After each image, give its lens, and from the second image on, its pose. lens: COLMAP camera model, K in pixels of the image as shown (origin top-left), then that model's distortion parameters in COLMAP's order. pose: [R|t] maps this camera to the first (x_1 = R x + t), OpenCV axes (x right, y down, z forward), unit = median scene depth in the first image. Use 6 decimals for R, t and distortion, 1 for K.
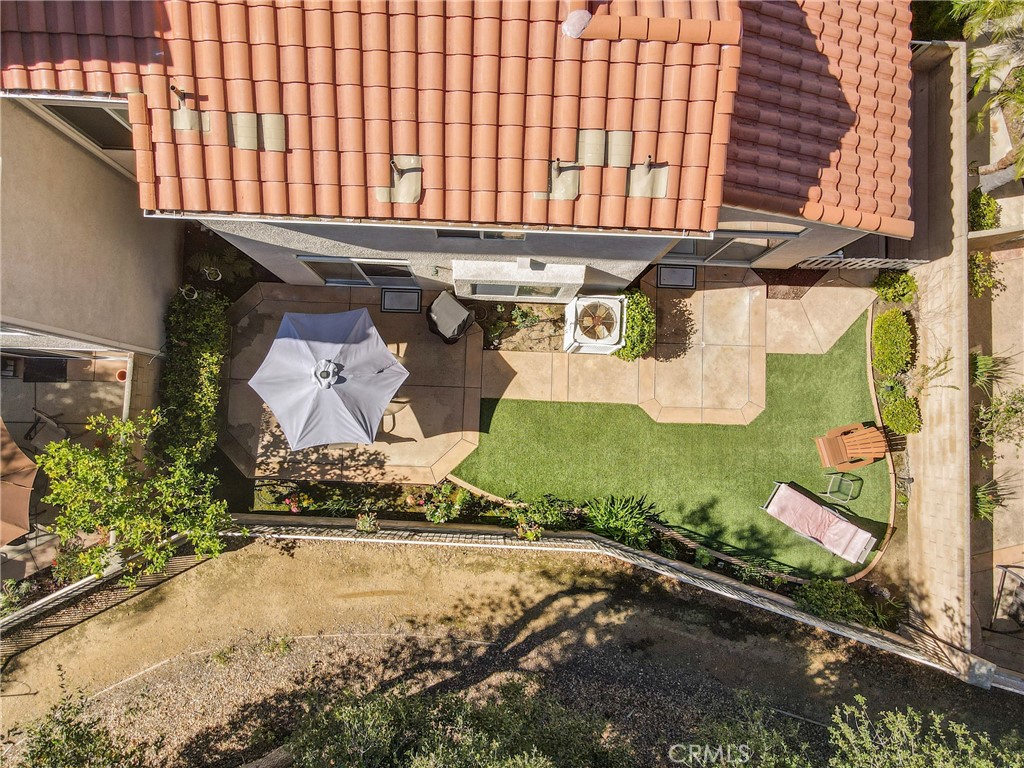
lens RADIAL K [[720.0, 0, 506.2], [0, 720.0, 383.5], [0, 0, 1]] dist [0.025961, -0.002112]
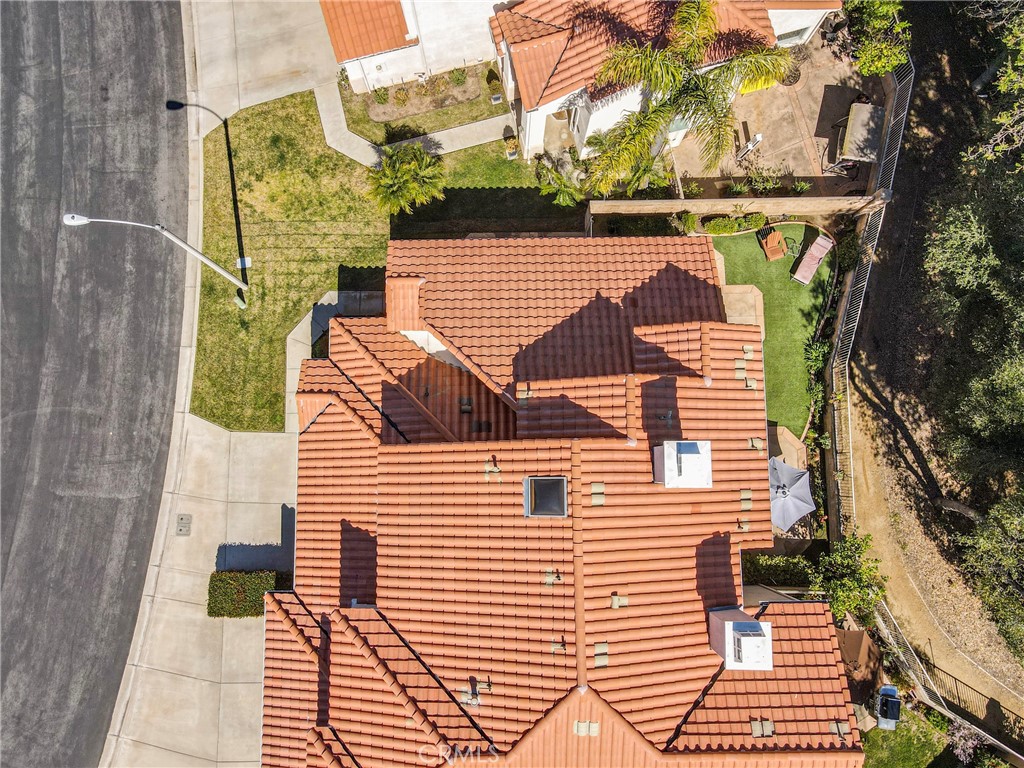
lens RADIAL K [[720.0, 0, 506.2], [0, 720.0, 383.5], [0, 0, 1]] dist [0.025961, -0.002112]
pose [[-0.046481, -0.993662, 0.102349, -0.089899], [0.996323, -0.038735, 0.076417, -0.844773], [-0.071968, 0.105524, 0.991809, -0.959523]]
